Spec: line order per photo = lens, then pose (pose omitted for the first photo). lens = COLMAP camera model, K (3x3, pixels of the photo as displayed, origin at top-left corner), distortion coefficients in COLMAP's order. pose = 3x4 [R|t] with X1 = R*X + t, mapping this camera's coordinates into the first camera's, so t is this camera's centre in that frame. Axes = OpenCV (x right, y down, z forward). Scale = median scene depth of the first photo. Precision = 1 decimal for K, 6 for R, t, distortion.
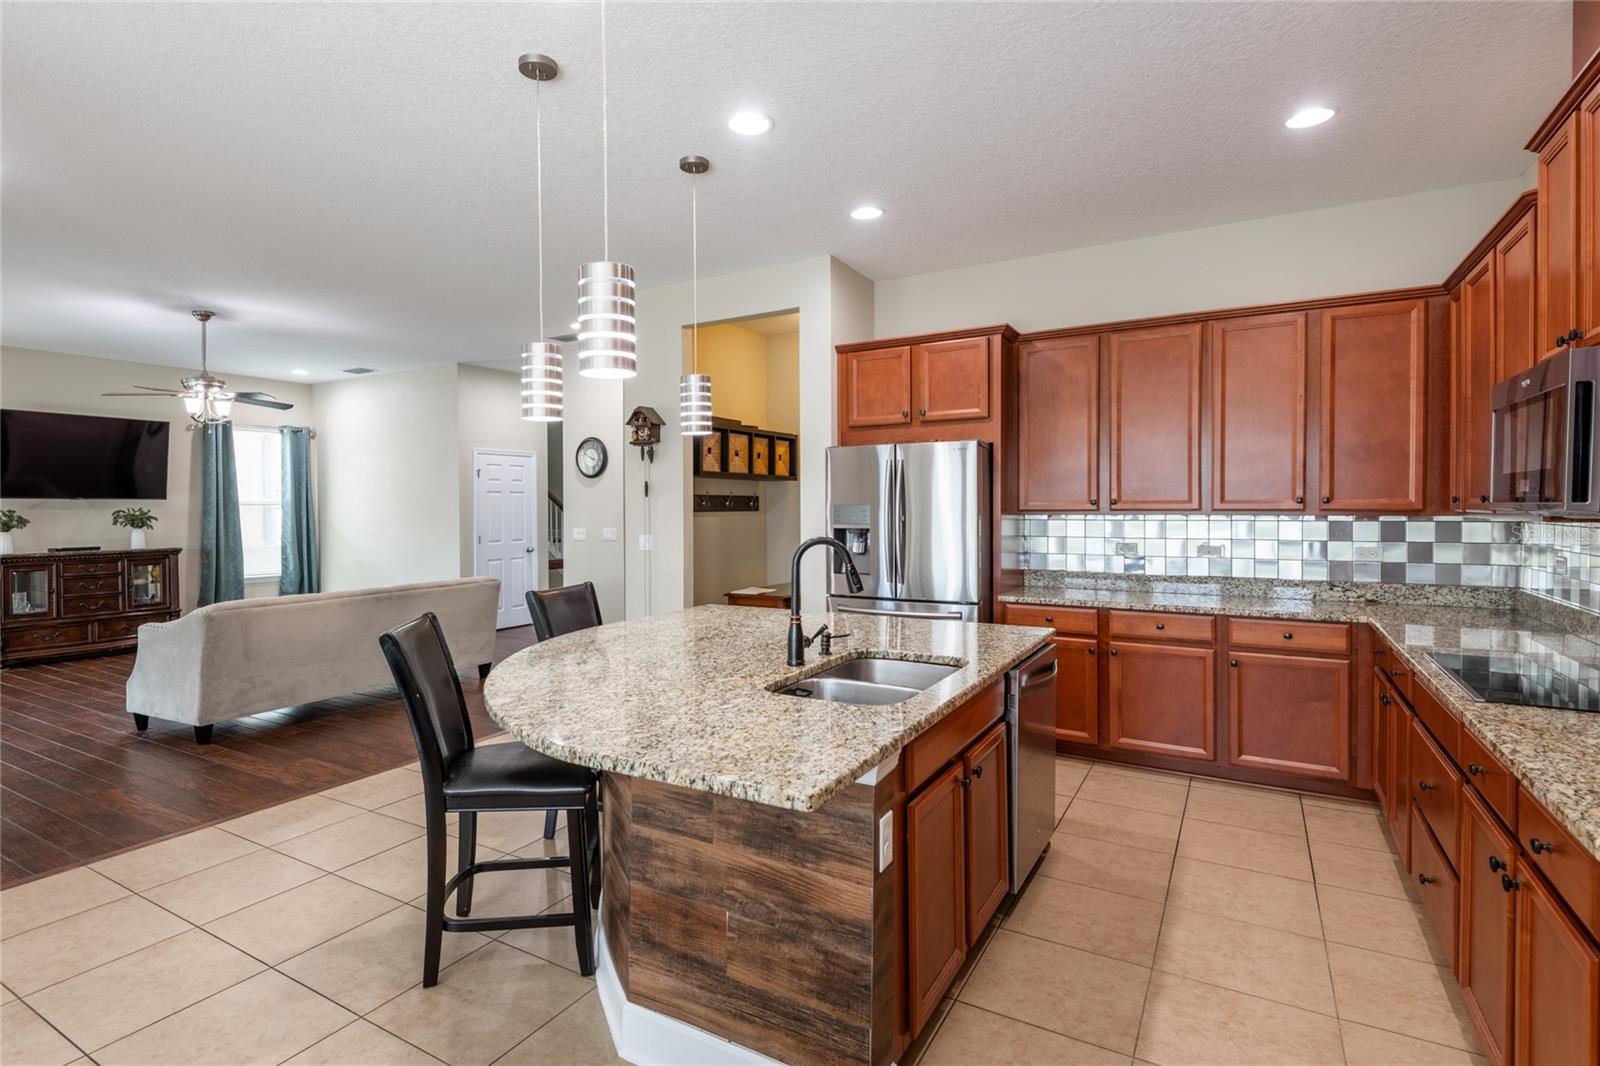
lens RADIAL K [[782.5, 0, 781.3], [0, 782.5, 516.4], [0, 0, 1]] dist [0.012367, -0.001100]
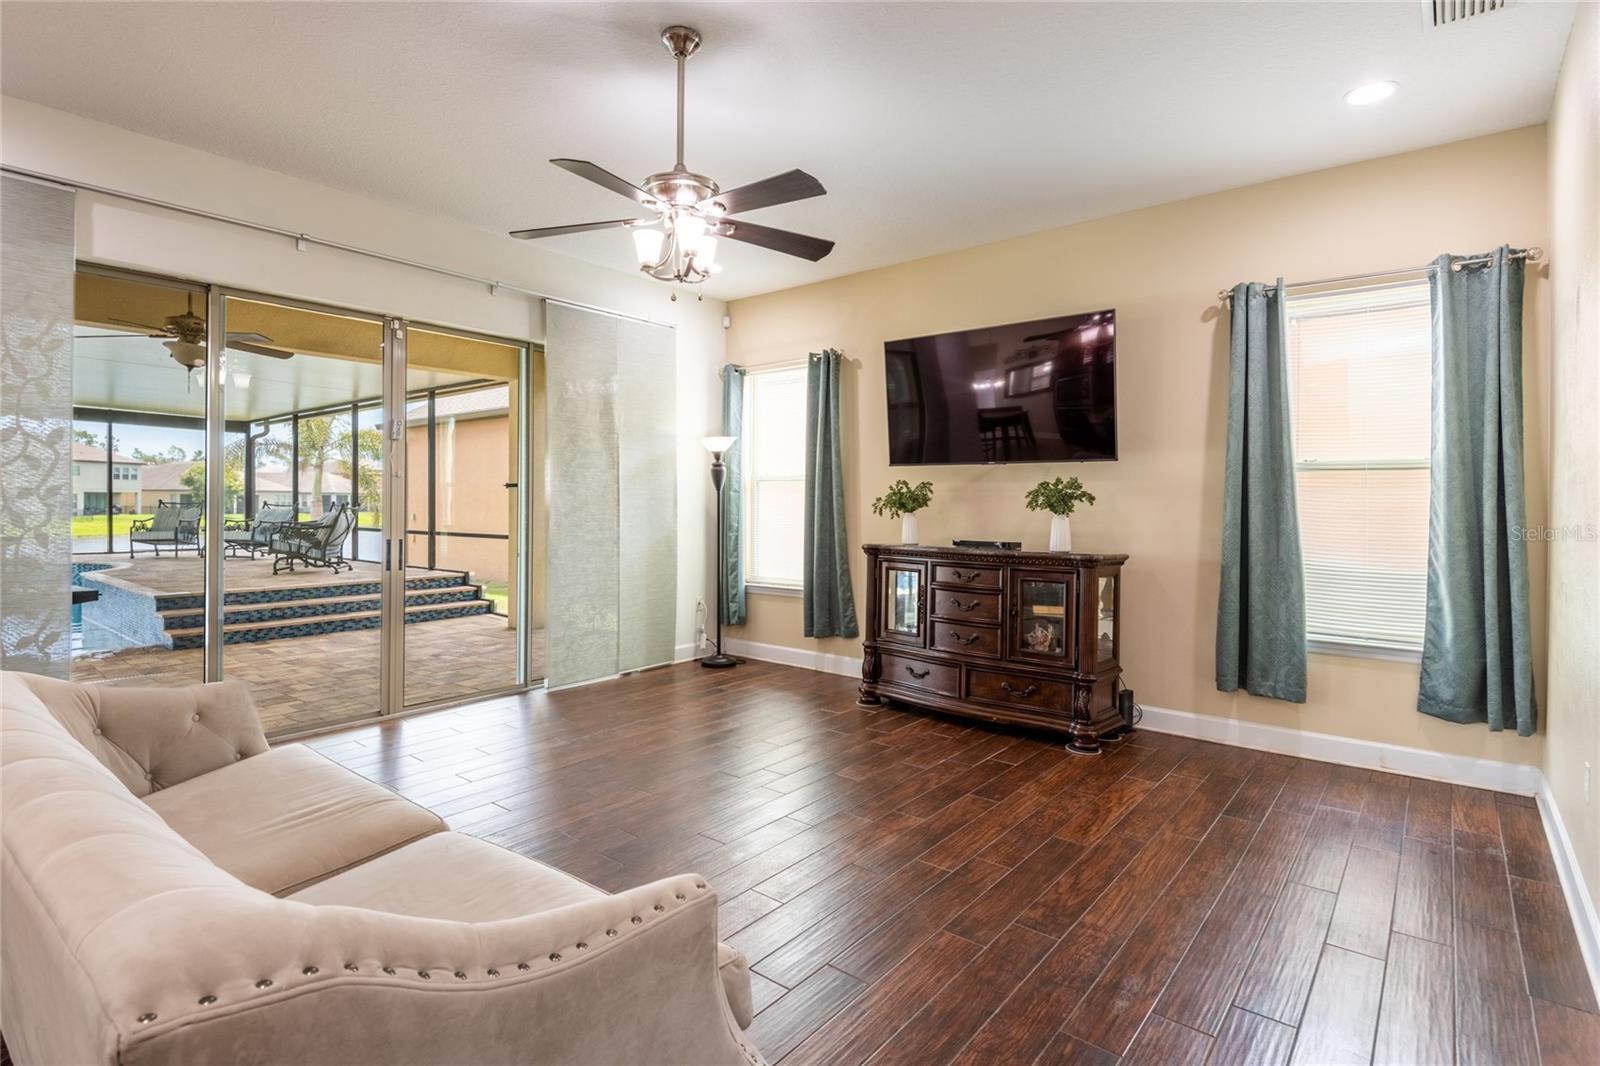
lens RADIAL K [[799.6, 0, 800.6], [0, 799.6, 506.6], [0, 0, 1]] dist [-0.000614, -0.000094]
pose [[-0.150199, 0.005754, -0.988639, -0.289947], [-0.020257, 0.999755, 0.008896, 0.010682], [0.988448, 0.021363, -0.150046, 1.122587]]
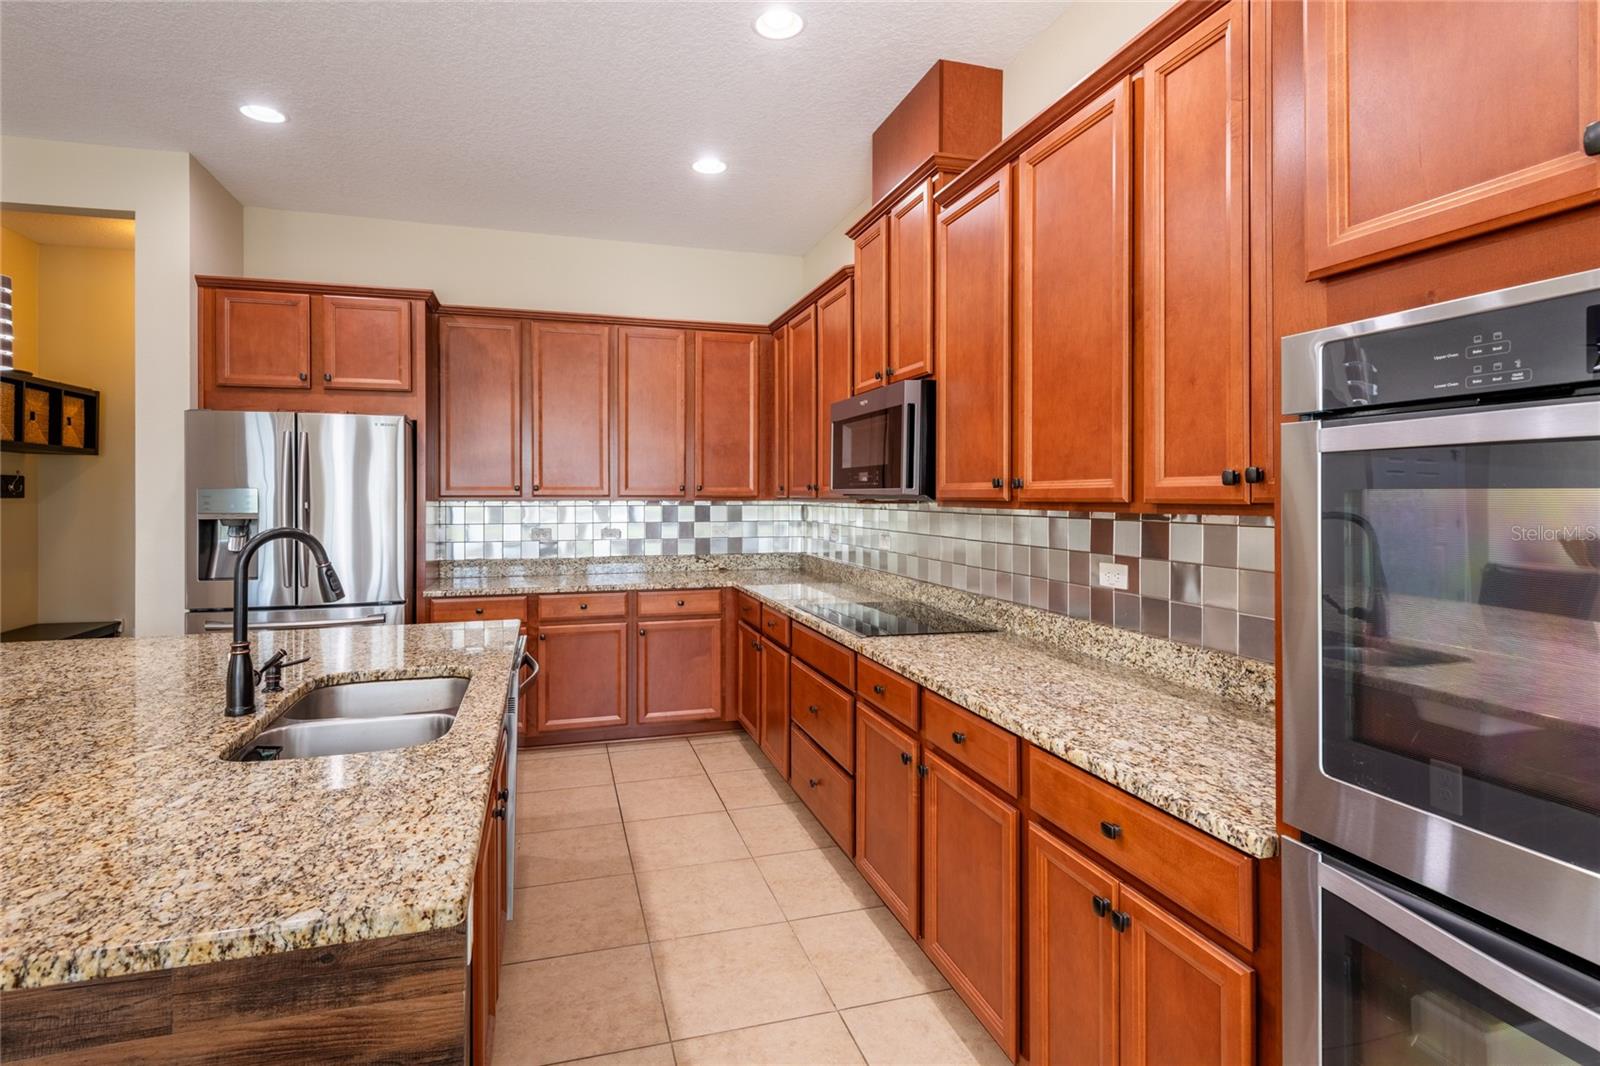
lens RADIAL K [[766.3, 0, 733.4], [0, 766.3, 494.8], [0, 0, 1]] dist [0.036948, -0.024598]
pose [[0.706355, 0.003658, 0.707849, -0.099625], [0.006598, 0.999909, -0.011752, 0.003759], [-0.707827, 0.012971, 0.706266, 0.123886]]
